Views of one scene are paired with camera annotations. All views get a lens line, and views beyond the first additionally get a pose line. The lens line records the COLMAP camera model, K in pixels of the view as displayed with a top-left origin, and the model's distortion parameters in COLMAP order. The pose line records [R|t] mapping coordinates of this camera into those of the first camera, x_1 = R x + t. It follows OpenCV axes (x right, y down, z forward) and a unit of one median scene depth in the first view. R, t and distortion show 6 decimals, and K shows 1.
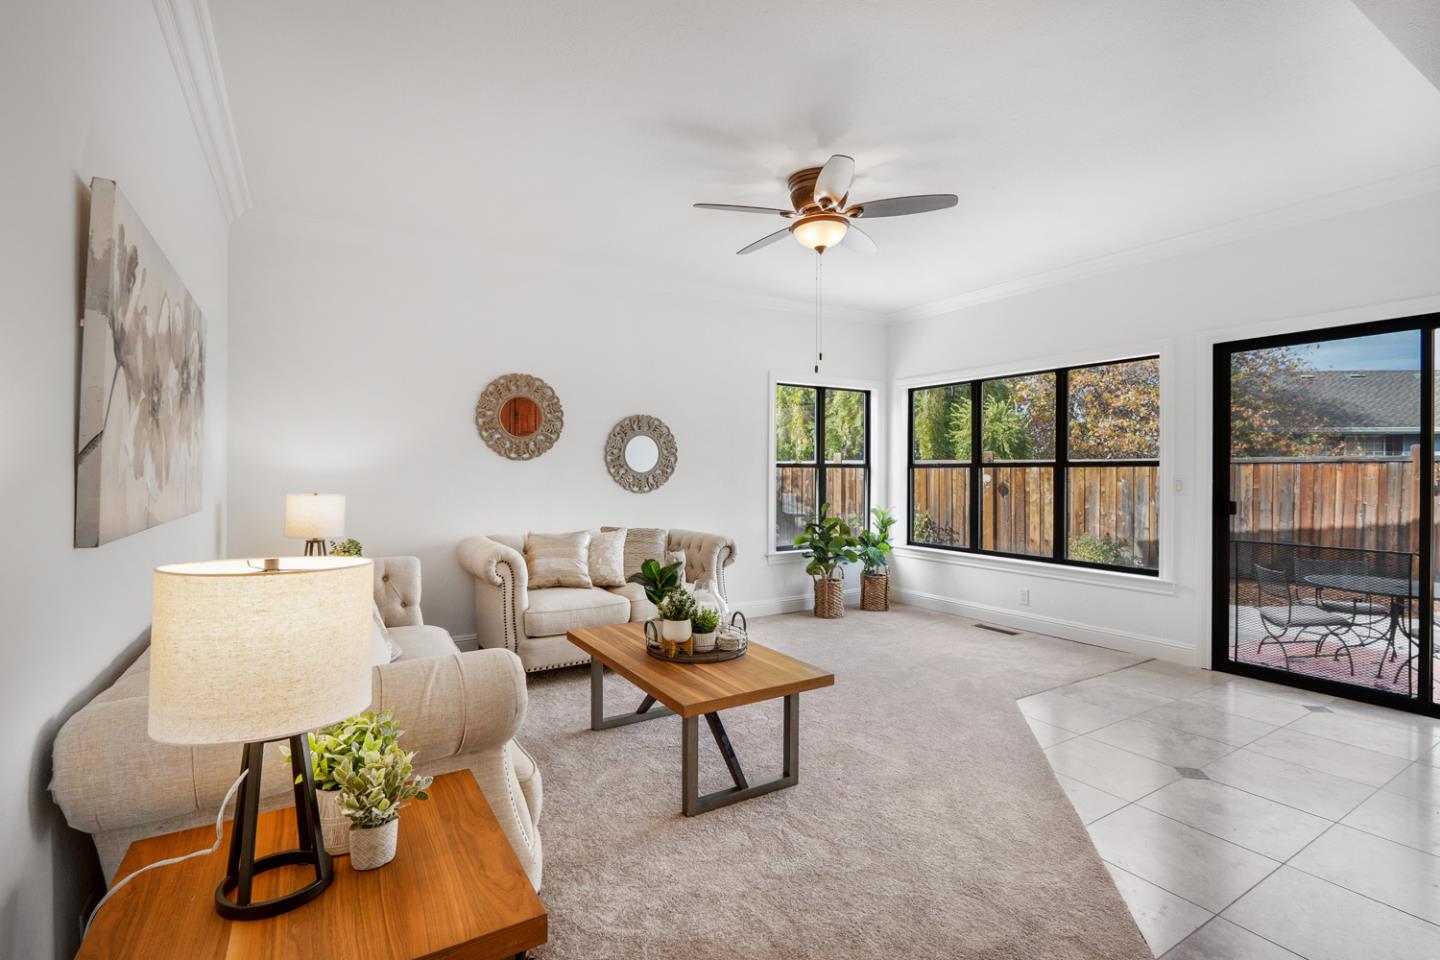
lens RADIAL K [[660.6, 0, 722.7], [0, 660.6, 474.5], [0, 0, 1]] dist [-0.002343, 0.000401]
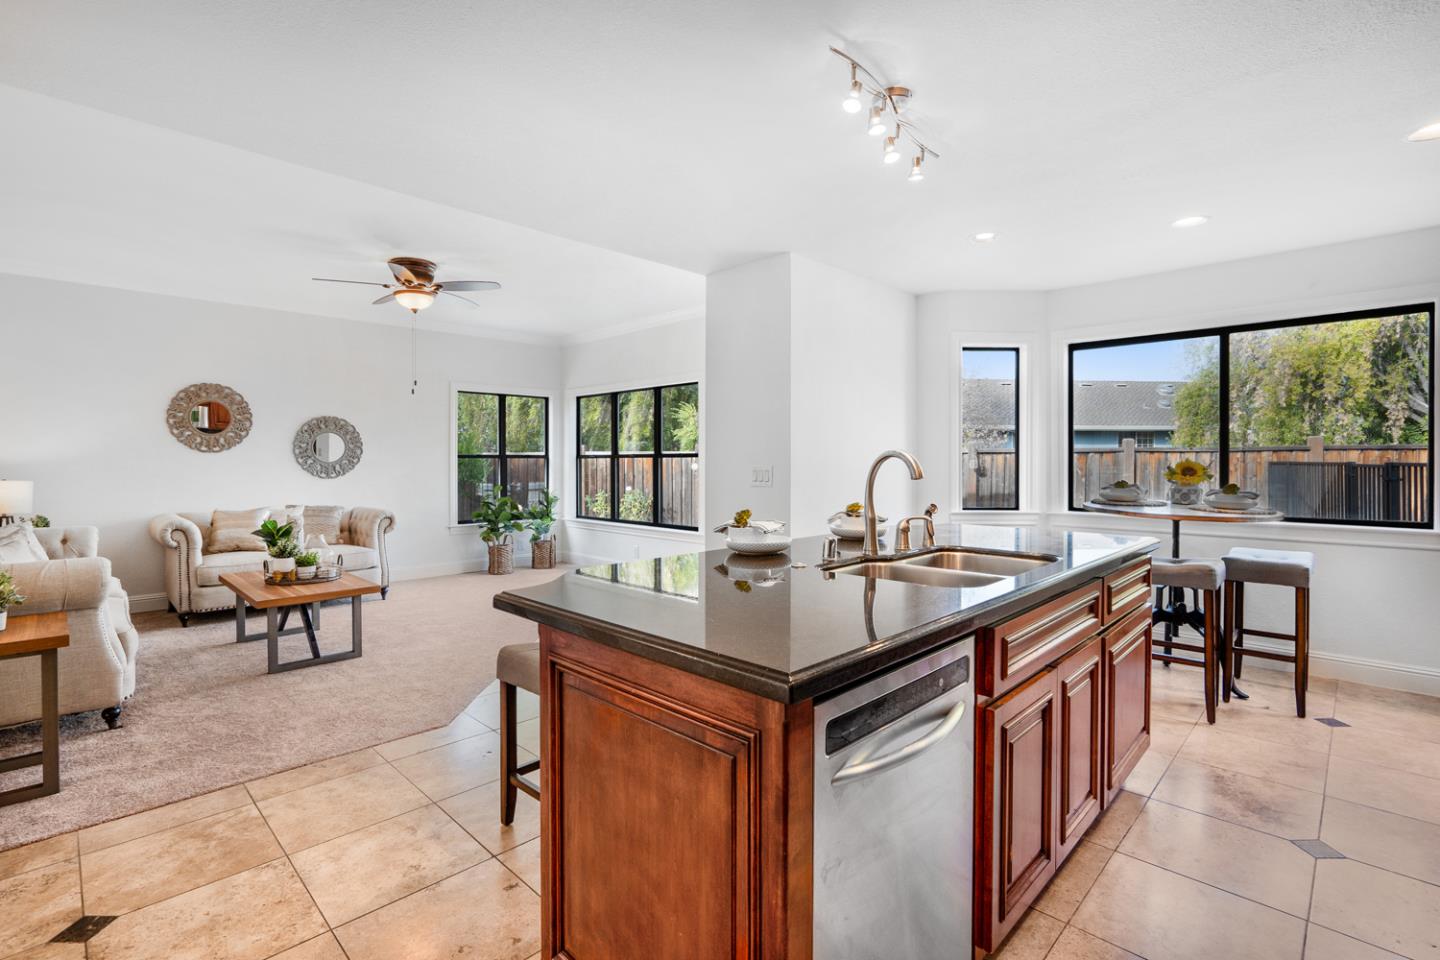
lens RADIAL K [[656.2, 0, 696.3], [0, 656.2, 462.9], [0, 0, 1]] dist [0.003039, 0.000637]
pose [[0.975654, -0.003194, 0.219291, 0.315592], [0.003832, 0.999990, -0.002485, 0.004689], [-0.219281, 0.003265, 0.975656, -0.411412]]
